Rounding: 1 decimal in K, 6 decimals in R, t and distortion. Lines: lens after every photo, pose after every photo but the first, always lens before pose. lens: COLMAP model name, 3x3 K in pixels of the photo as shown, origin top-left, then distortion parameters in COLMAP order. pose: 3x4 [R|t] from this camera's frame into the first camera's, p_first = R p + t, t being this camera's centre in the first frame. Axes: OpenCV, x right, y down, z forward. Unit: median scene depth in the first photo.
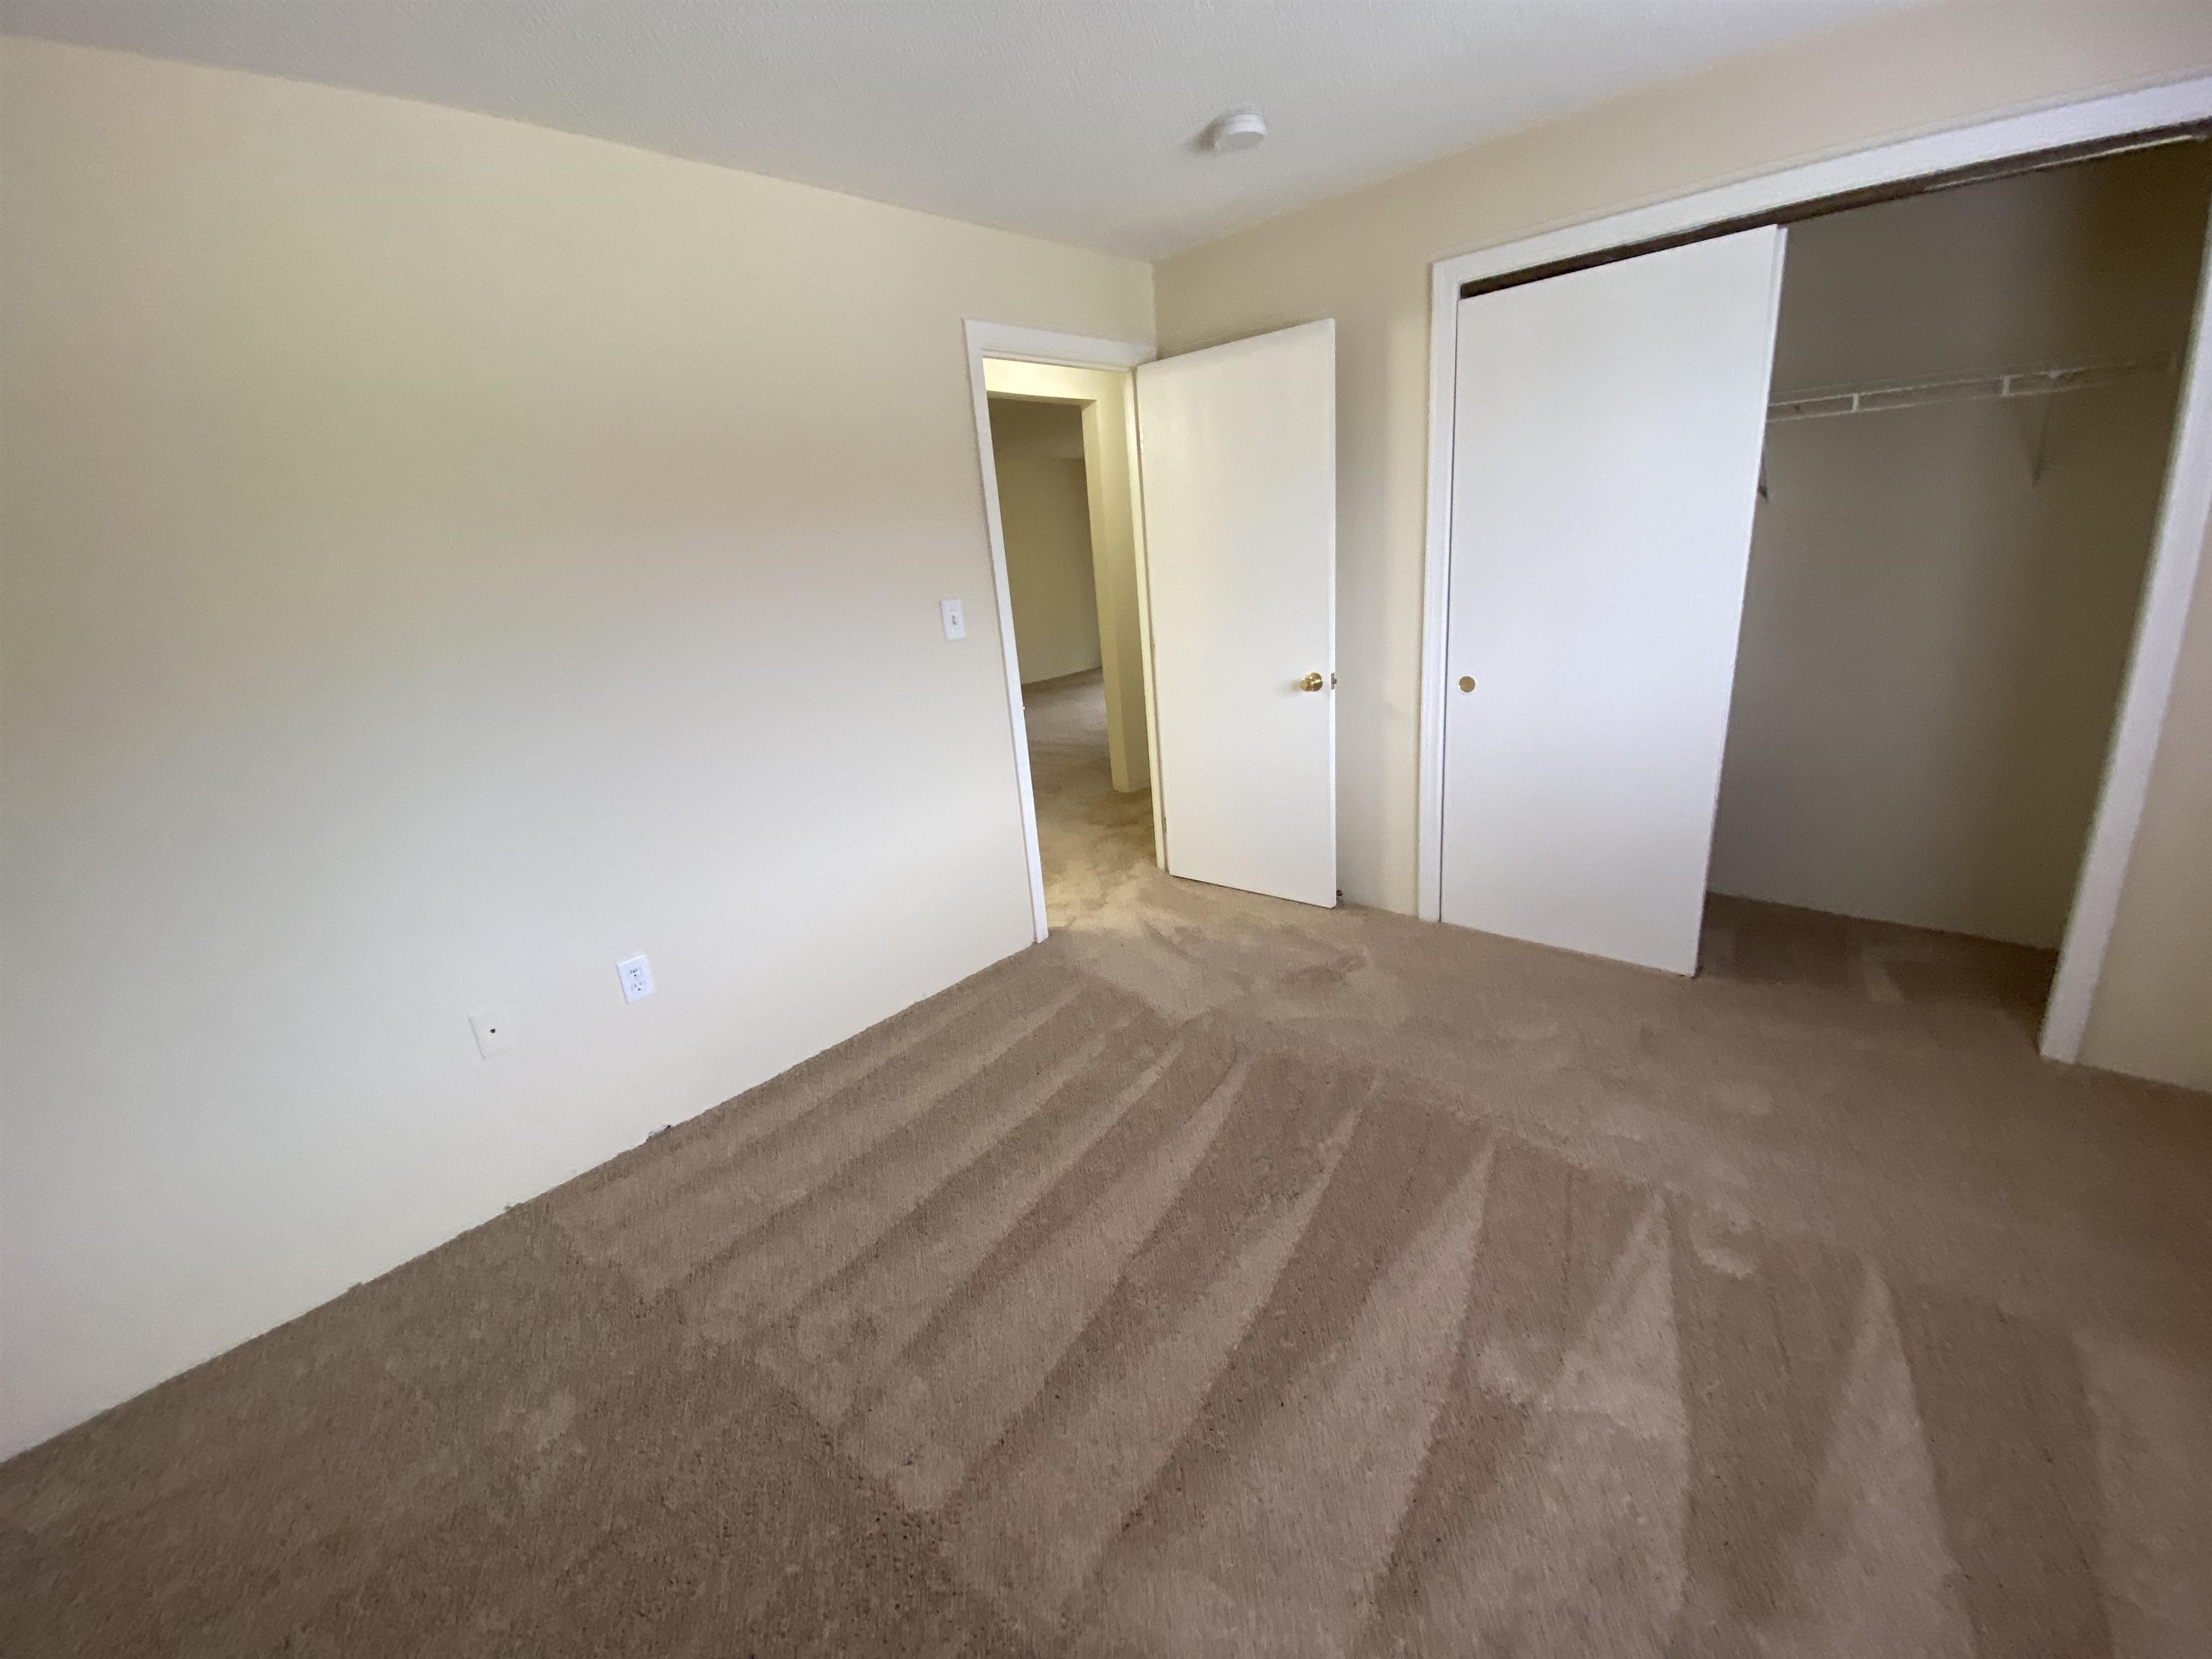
lens RADIAL K [[887.6, 0, 1114.7], [0, 887.6, 835.1], [0, 0, 1]] dist [0.018181, -0.019383]
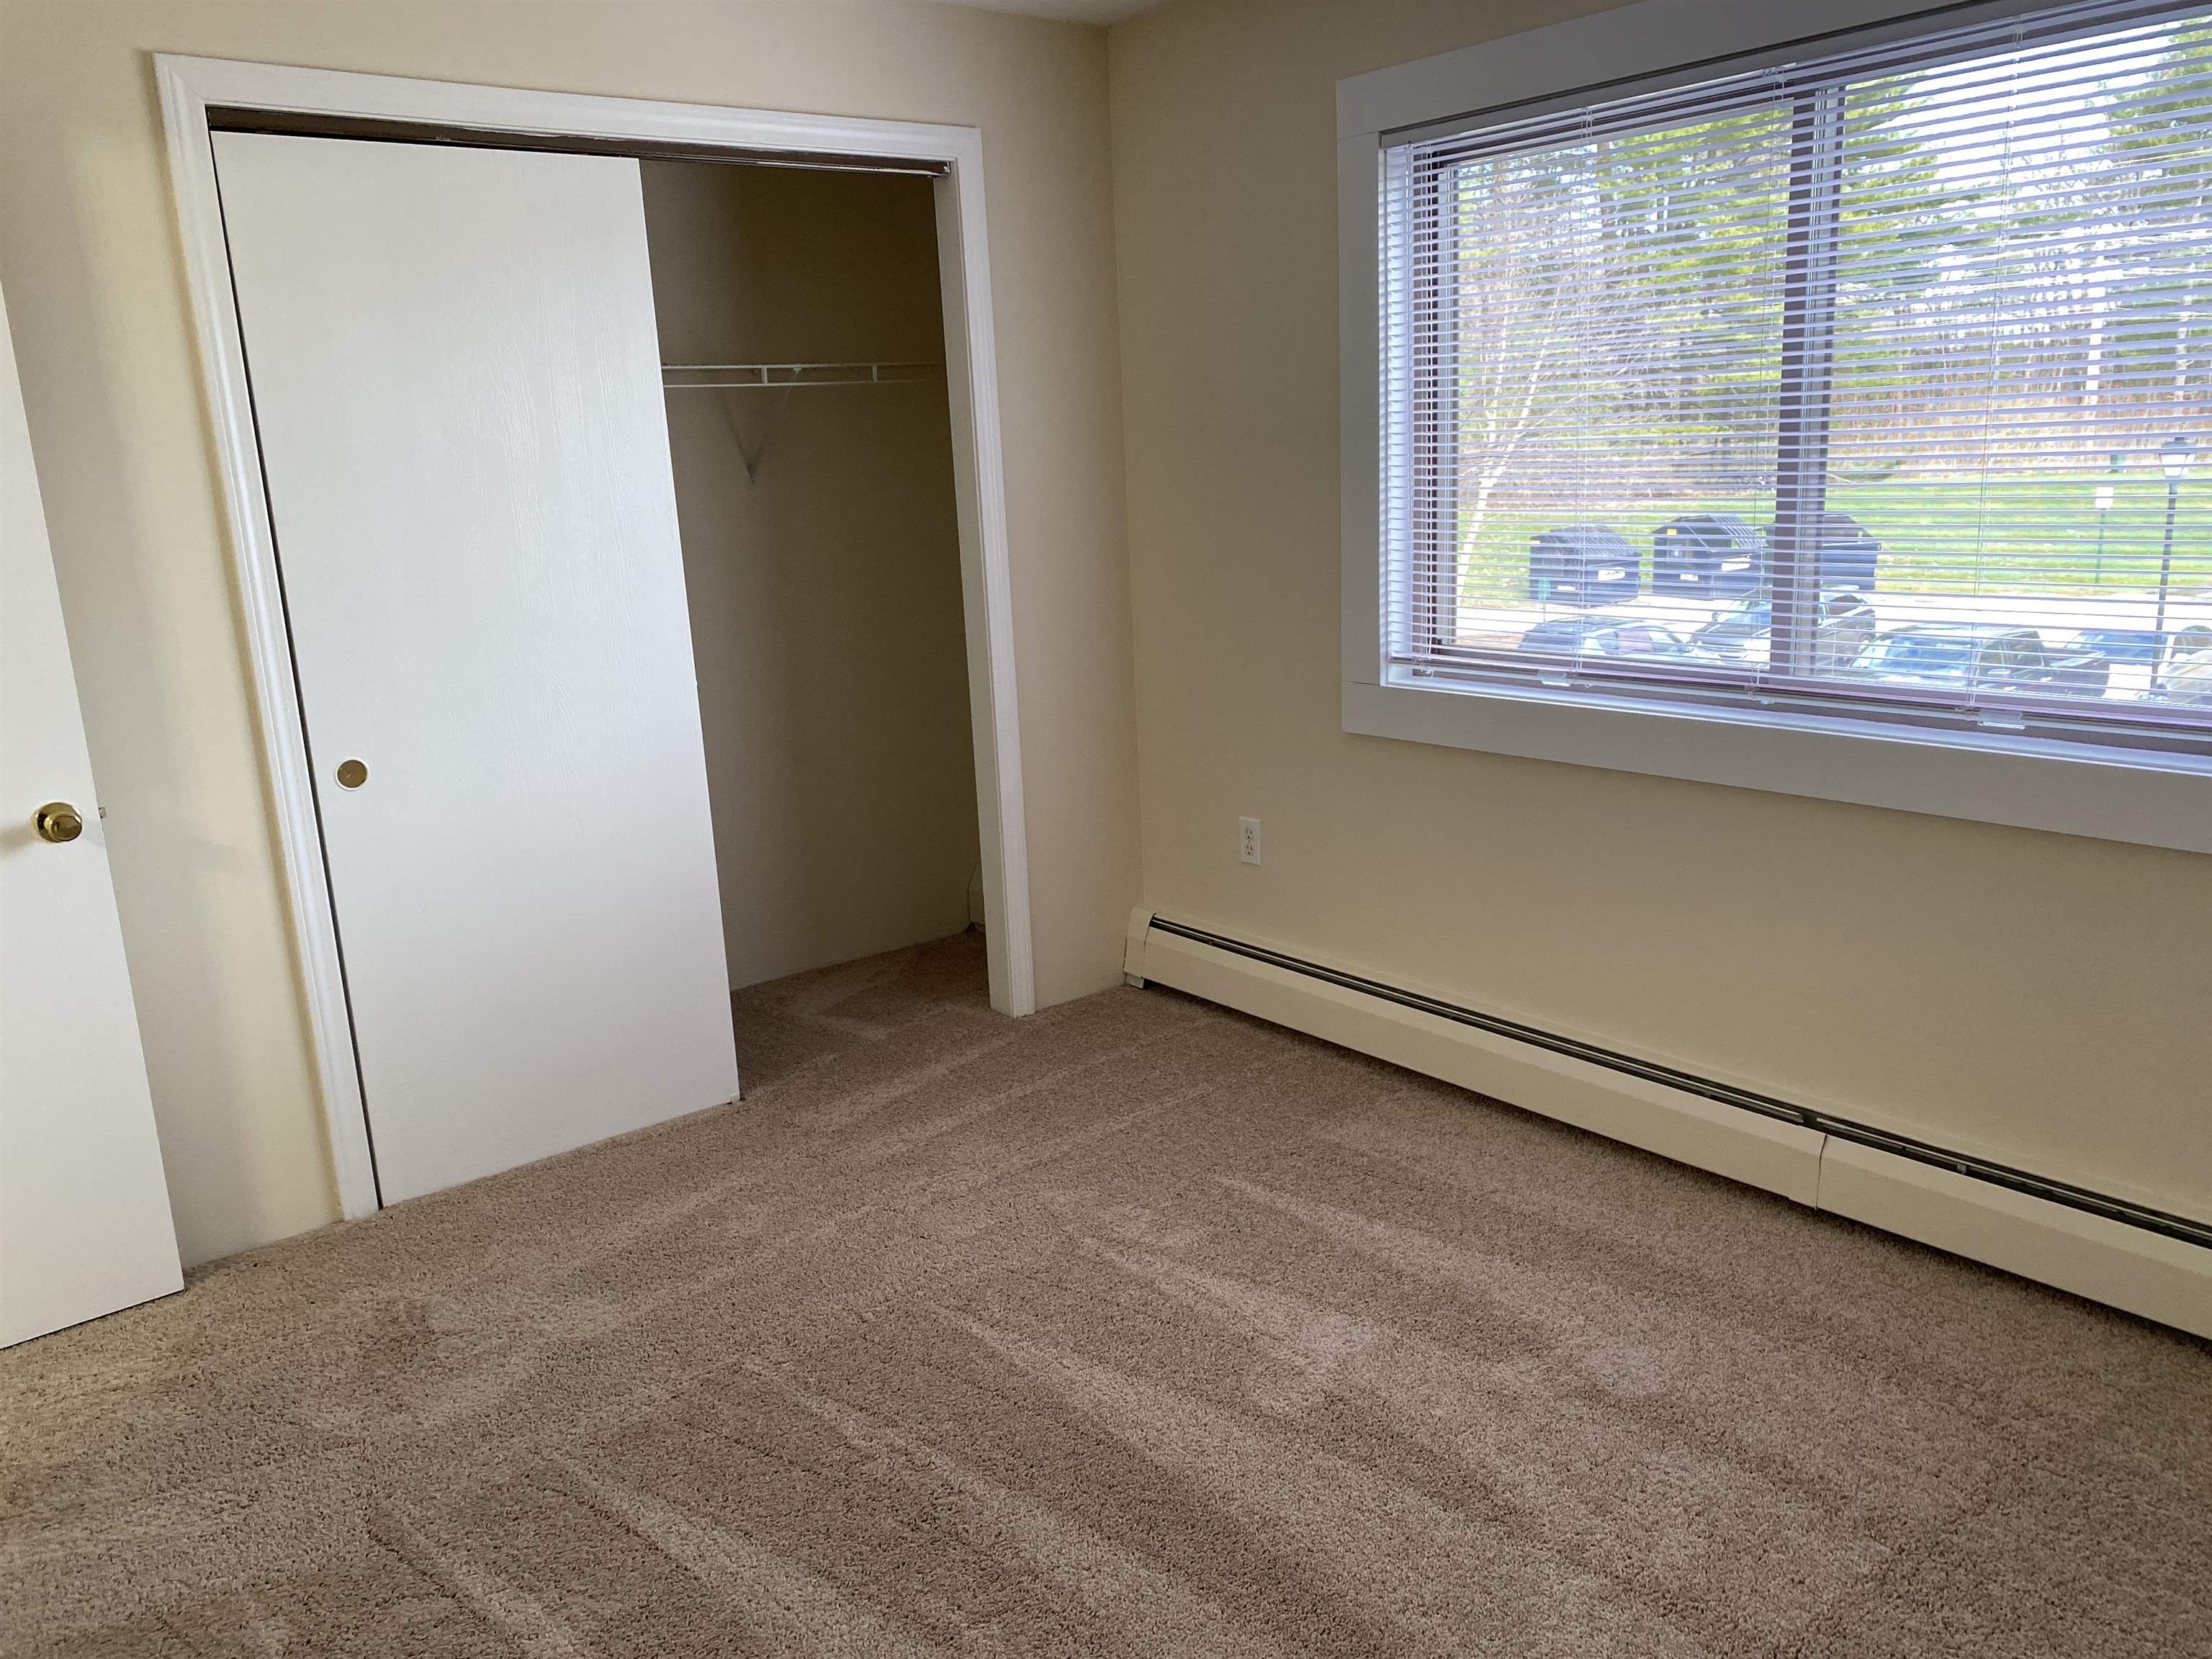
lens RADIAL K [[1682.8, 0, 1104.0], [0, 1682.8, 832.4], [0, 0, 1]] dist [0.024970, -0.014342]
pose [[0.160007, -0.154438, 0.974960, -0.705682], [0.340465, 0.935711, 0.092345, -0.083504], [-0.926543, 0.317164, 0.202301, 0.406761]]
